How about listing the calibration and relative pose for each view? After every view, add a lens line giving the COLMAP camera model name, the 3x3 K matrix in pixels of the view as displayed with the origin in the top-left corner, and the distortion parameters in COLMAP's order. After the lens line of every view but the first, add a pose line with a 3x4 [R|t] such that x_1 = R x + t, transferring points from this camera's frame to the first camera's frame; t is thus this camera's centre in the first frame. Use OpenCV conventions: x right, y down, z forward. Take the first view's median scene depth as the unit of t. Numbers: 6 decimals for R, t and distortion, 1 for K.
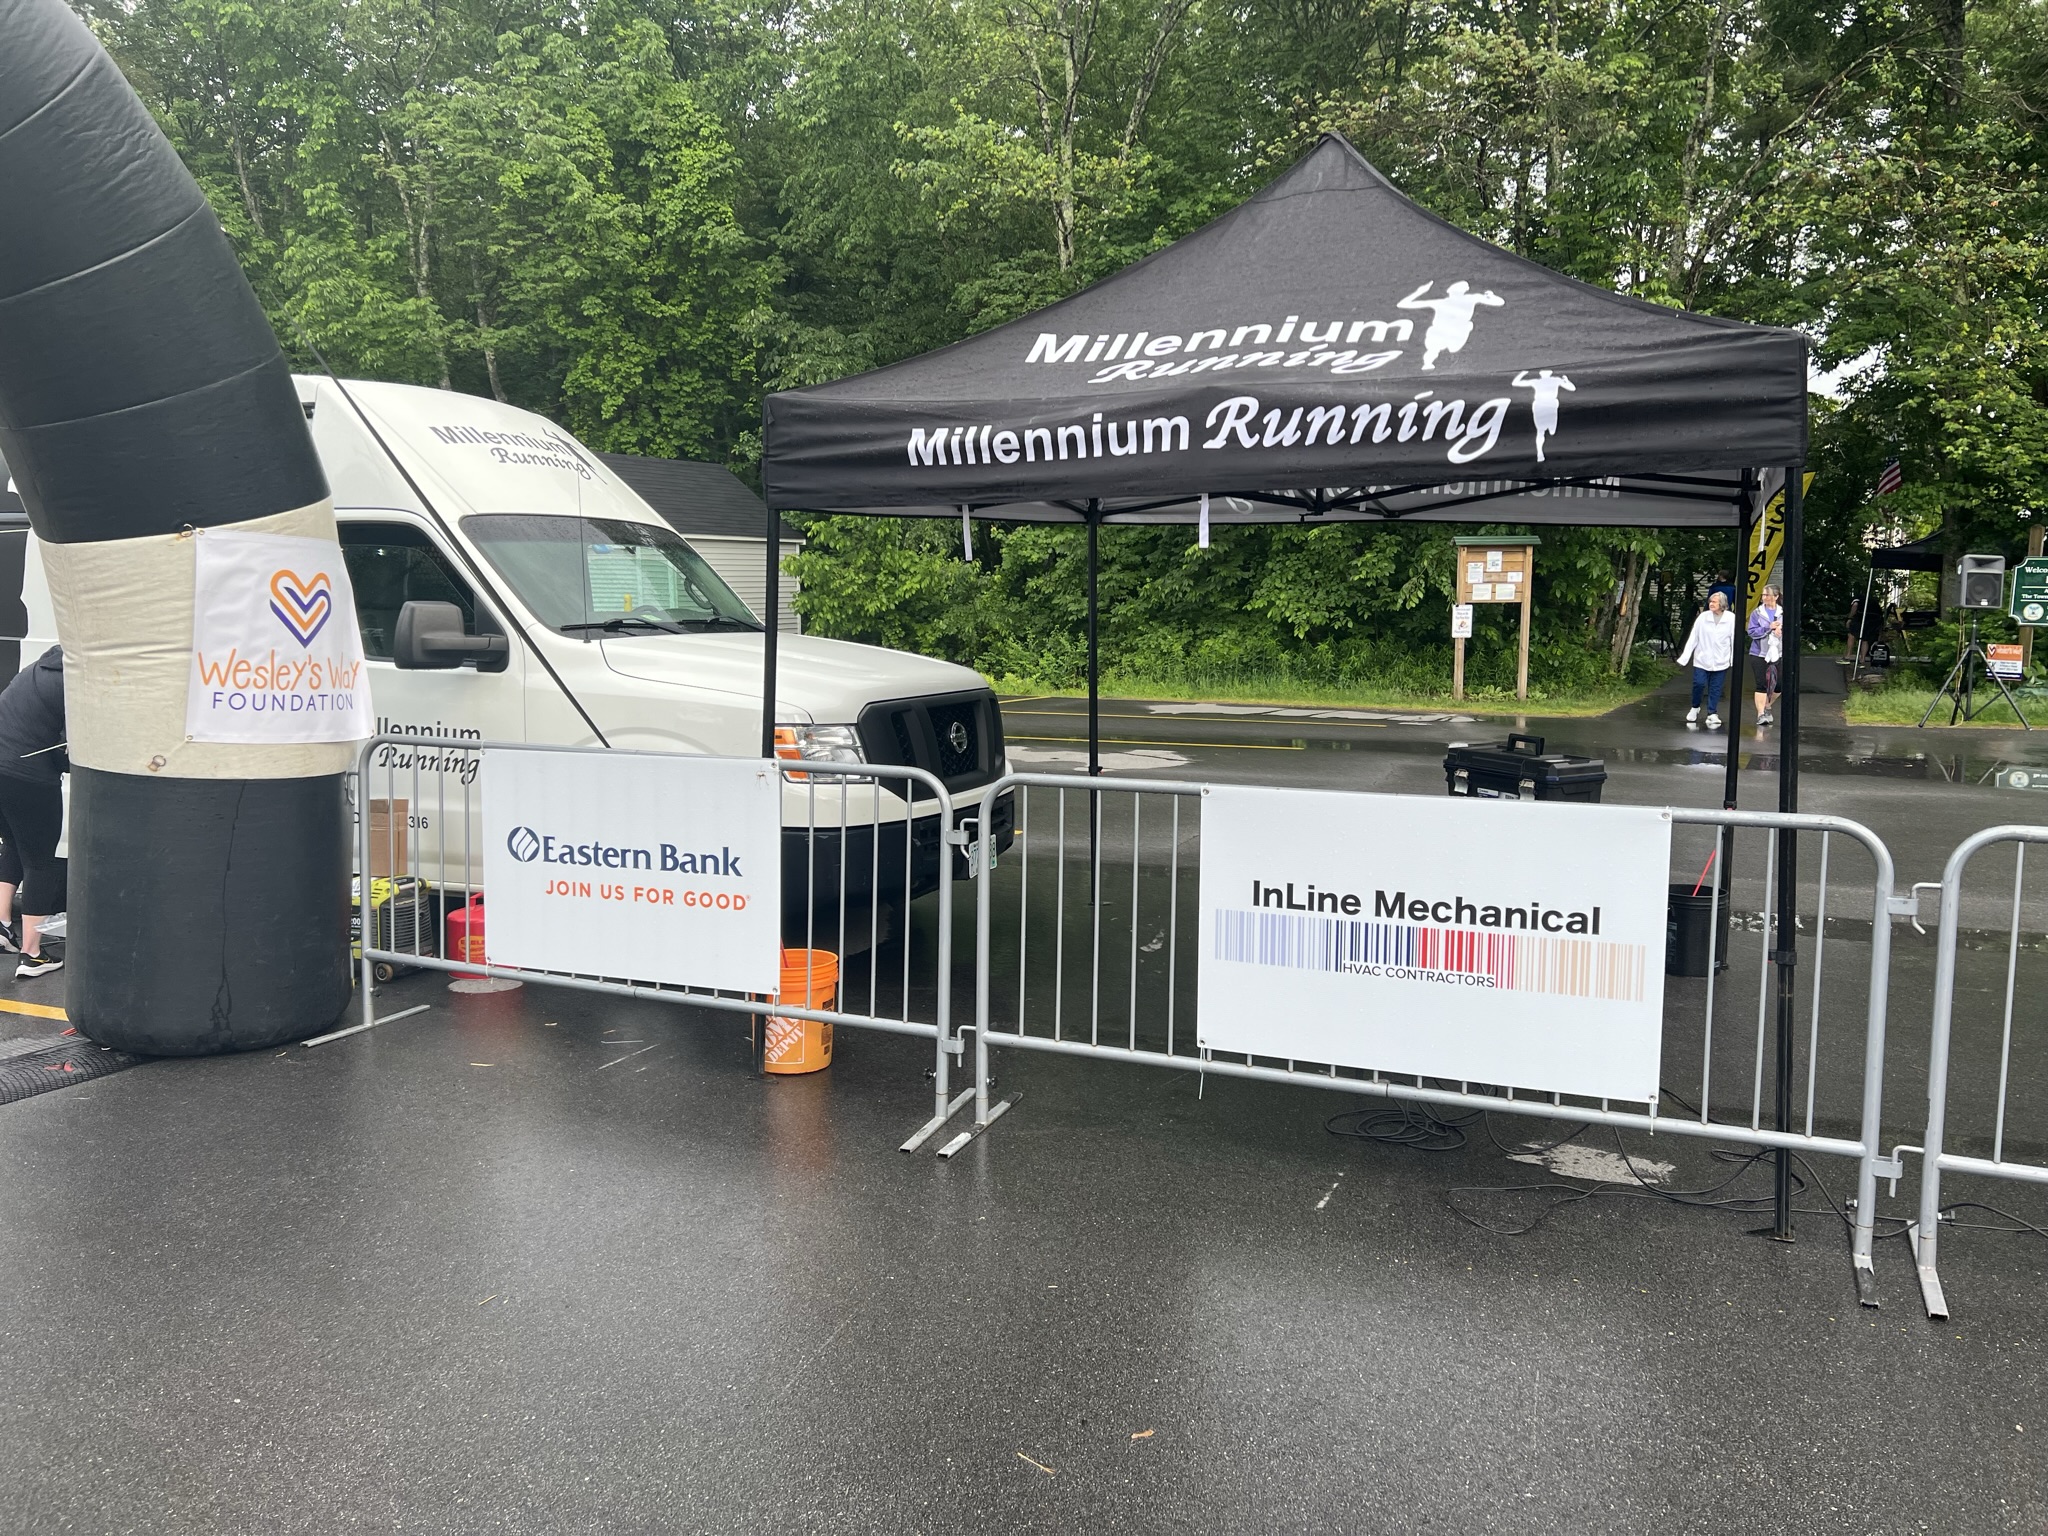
lens RADIAL K [[1540.2, 0, 1020.3], [0, 1540.2, 758.7], [0, 0, 1]] dist [0.055562, -0.061530]
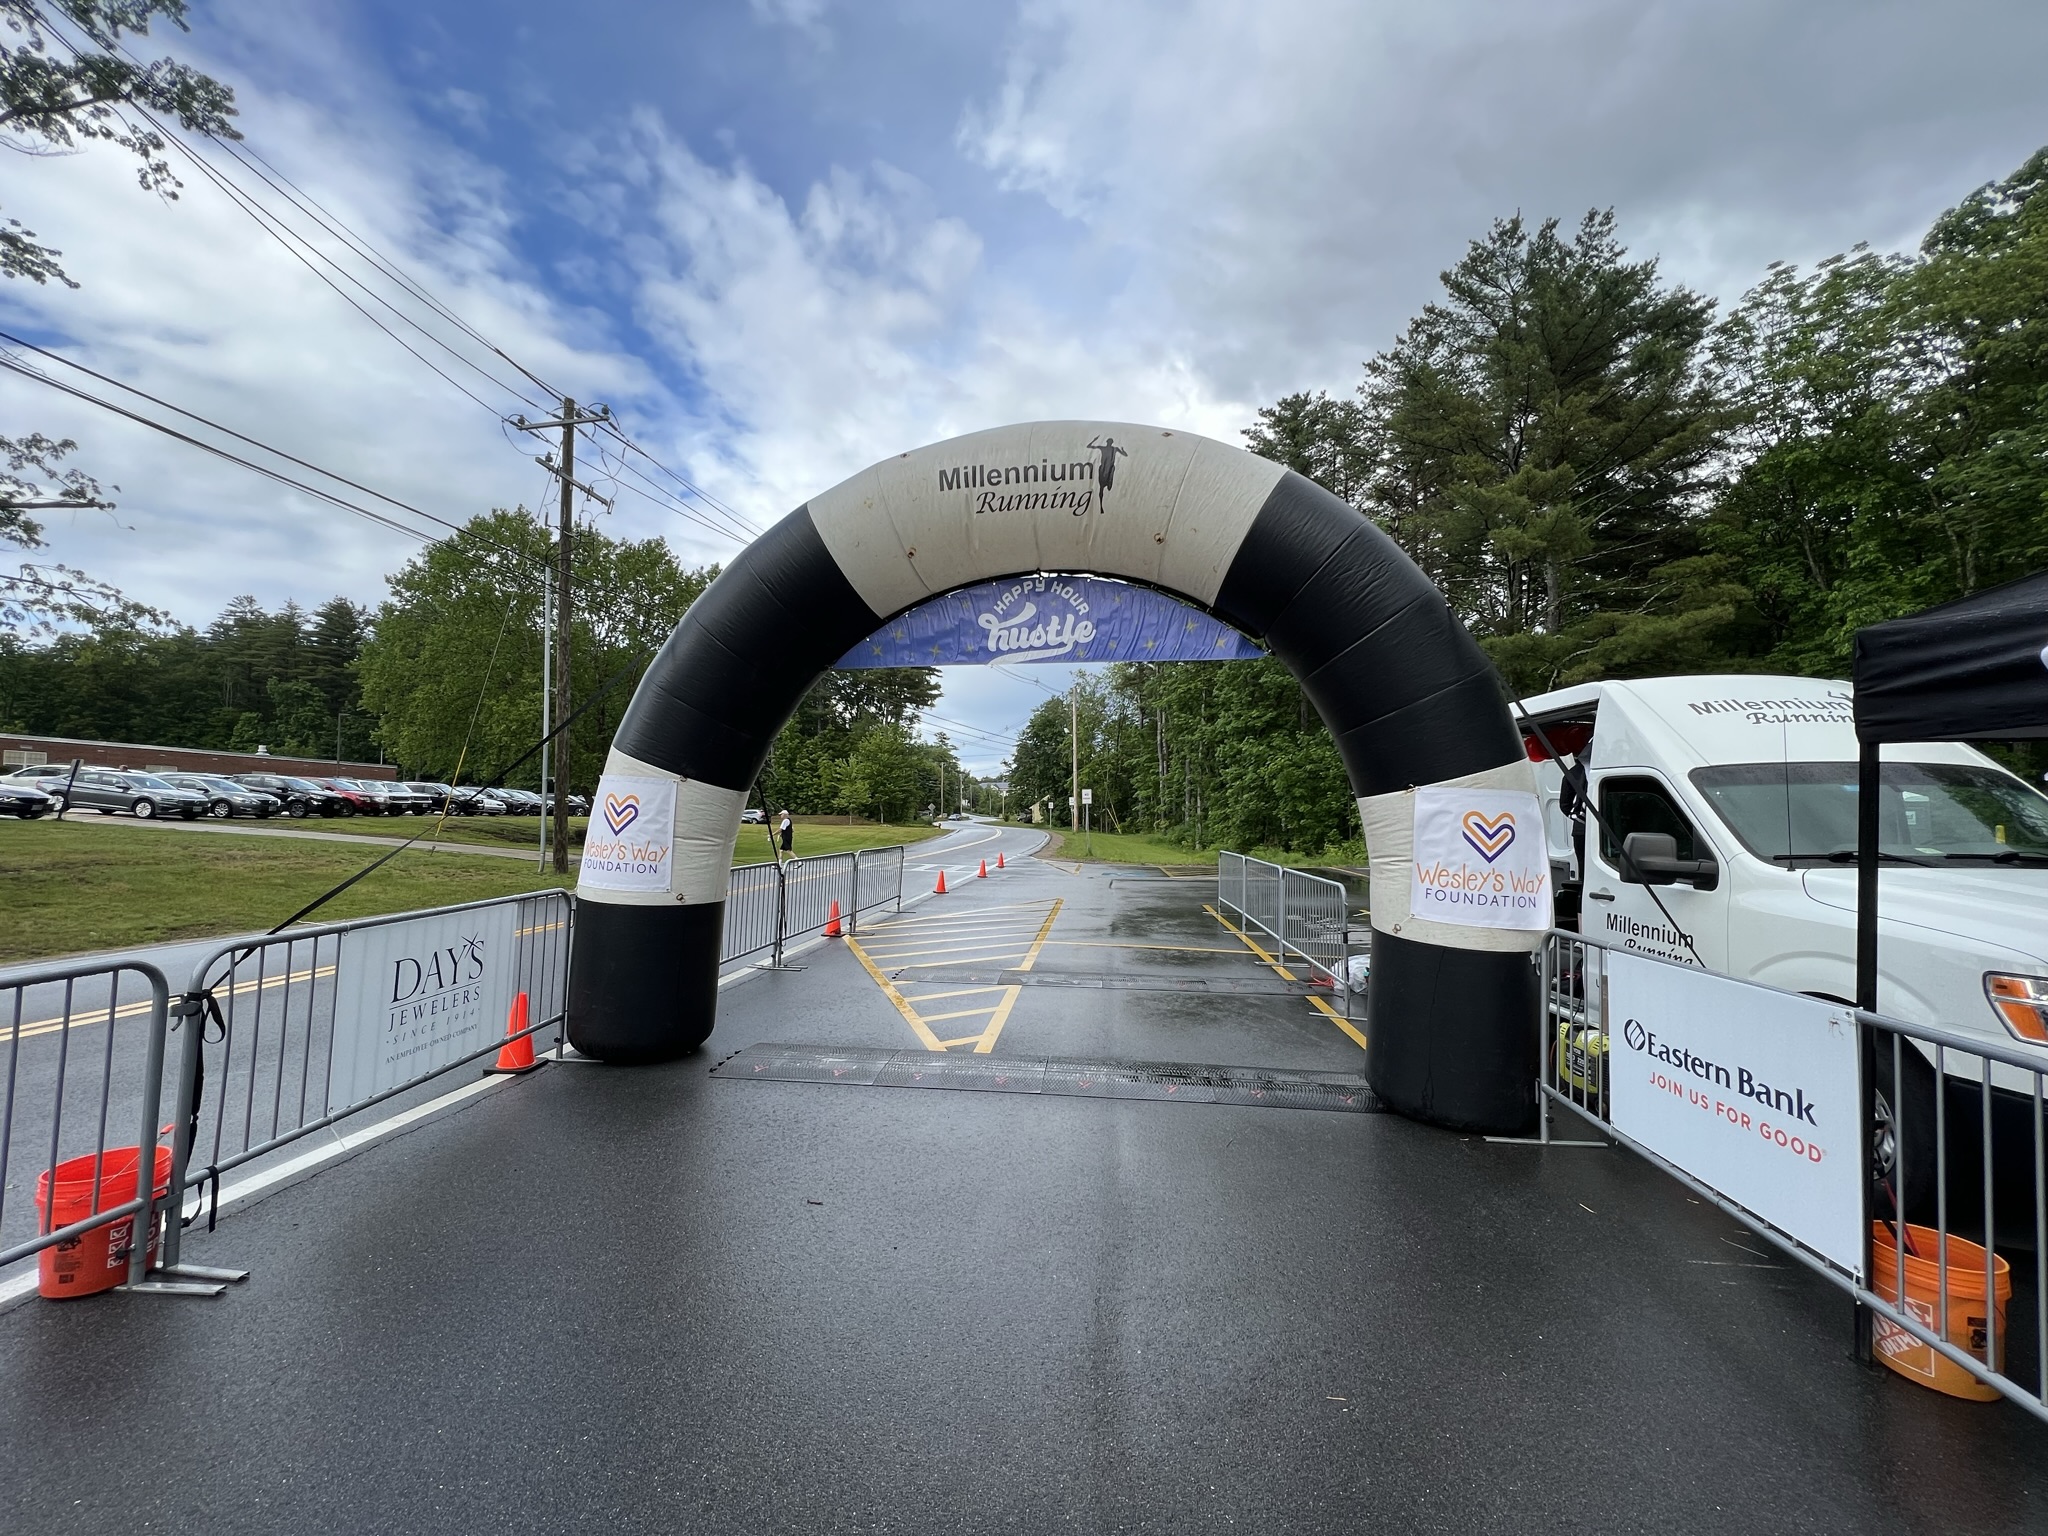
lens RADIAL K [[819.6, 0, 1025.2], [0, 819.6, 767.8], [0, 0, 1]] dist [-0.000193, -0.000726]
pose [[0.306975, -0.058346, -0.949927, 0.132062], [-0.104959, 0.989955, -0.094723, -0.035246], [0.945912, 0.128781, 0.297767, 0.287328]]
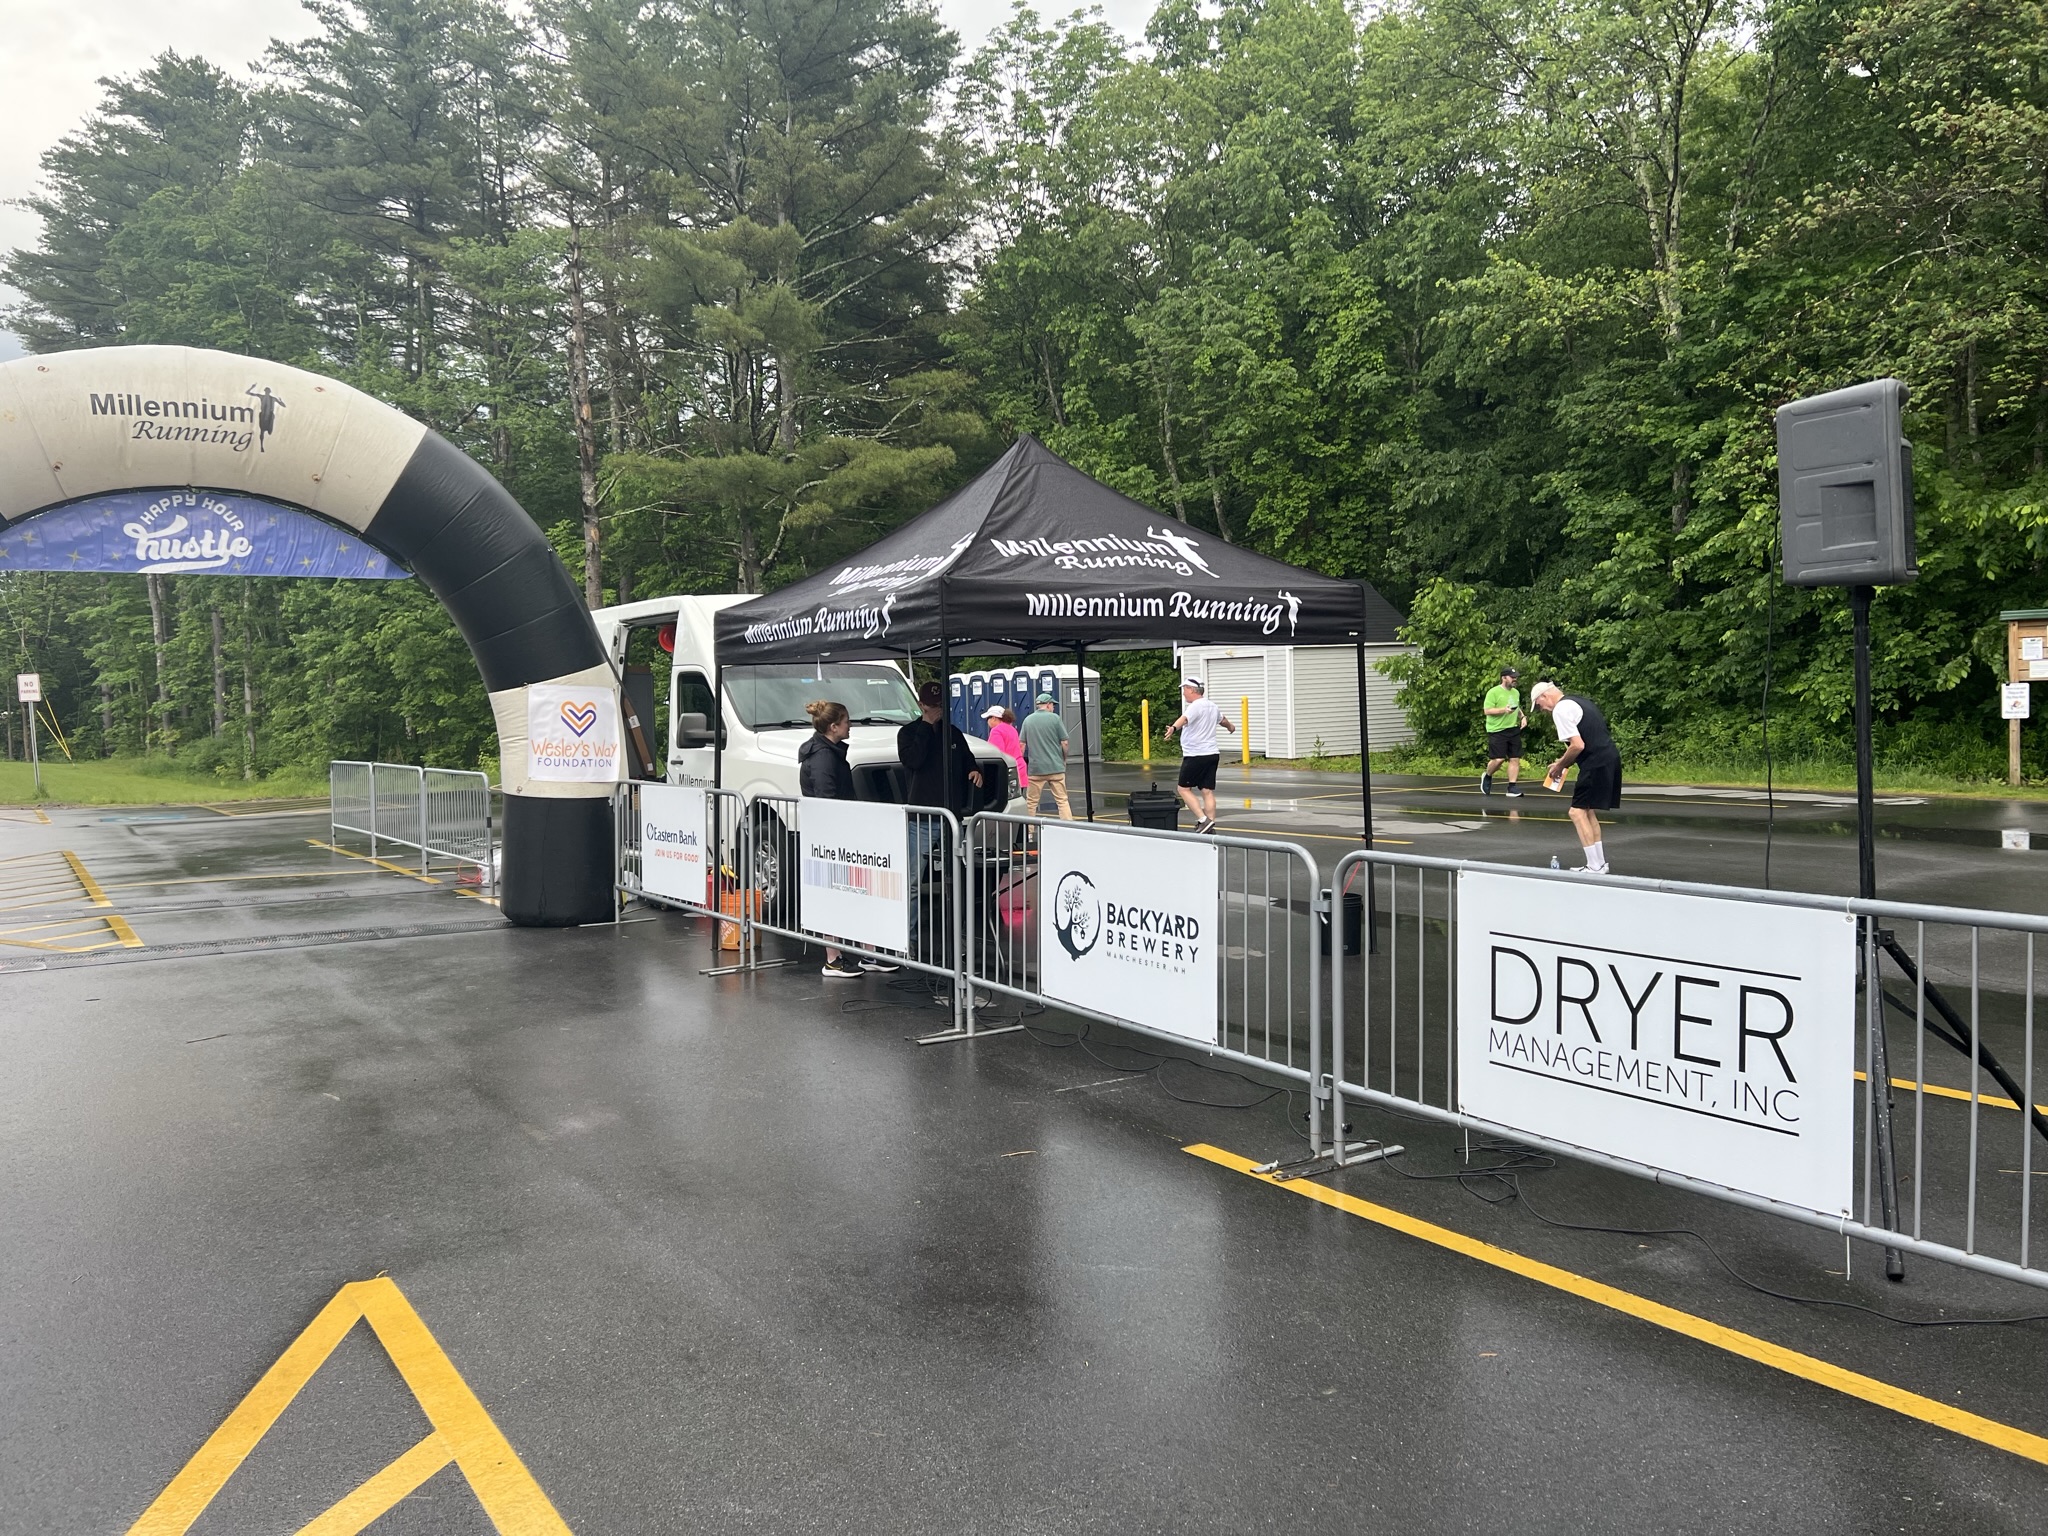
lens RADIAL K [[1535.9, 0, 1016.6], [0, 1535.9, 772.2], [0, 0, 1]] dist [0.067343, -0.073021]
pose [[0.837447, -0.001273, -0.546516, 1.033987], [-0.028248, 0.998560, -0.045611, 0.048418], [0.545787, 0.053635, 0.836205, -0.383866]]
